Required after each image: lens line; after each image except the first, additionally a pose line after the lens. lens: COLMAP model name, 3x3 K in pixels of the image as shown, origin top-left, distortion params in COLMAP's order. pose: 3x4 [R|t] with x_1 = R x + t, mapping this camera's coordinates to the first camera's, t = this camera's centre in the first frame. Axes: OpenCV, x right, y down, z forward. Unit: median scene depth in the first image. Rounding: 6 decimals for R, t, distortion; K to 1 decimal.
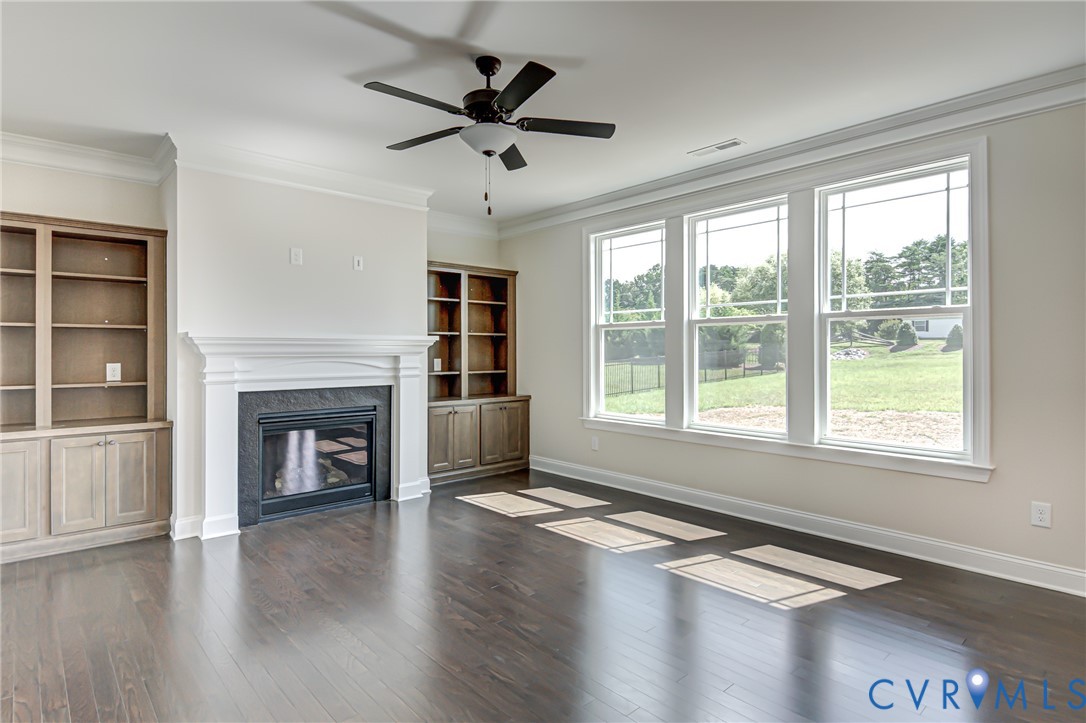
lens RADIAL K [[587.5, 0, 570.0], [0, 587.5, 357.3], [0, 0, 1]] dist [0.020509, -0.004316]
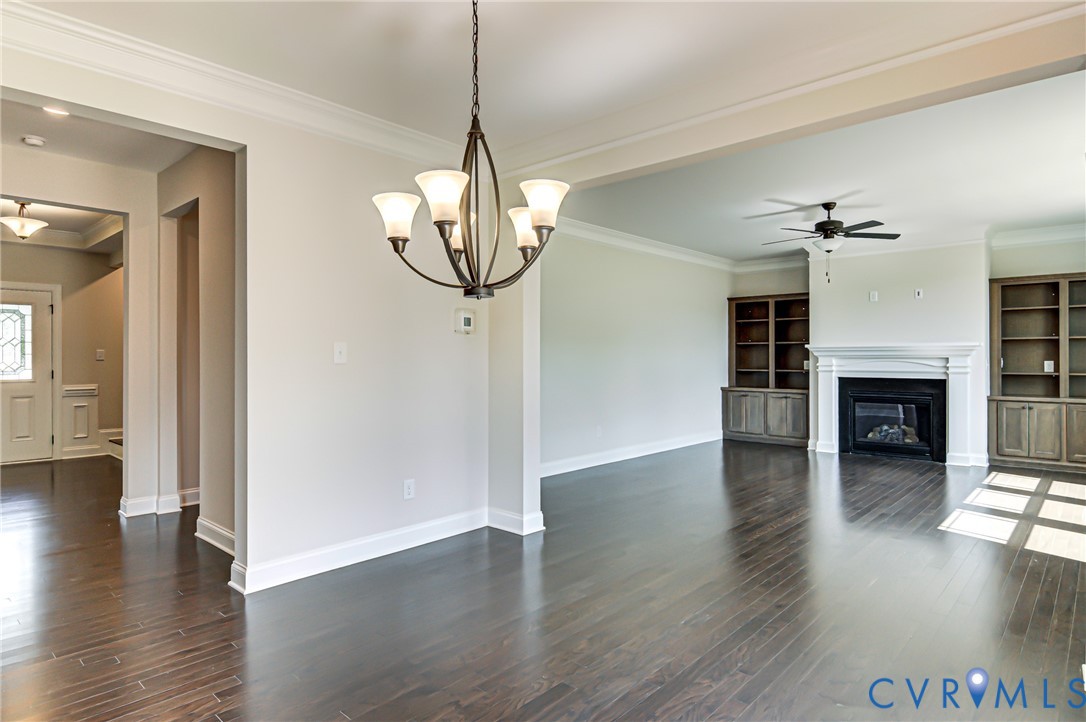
lens RADIAL K [[587.5, 0, 542.8], [0, 587.5, 356.8], [0, 0, 1]] dist [0.020509, -0.004316]
pose [[0.075634, 0.007635, -0.997106, 1.151634], [-0.003036, 0.999968, 0.007426, -0.013362], [0.997131, 0.002466, 0.075654, -0.035399]]
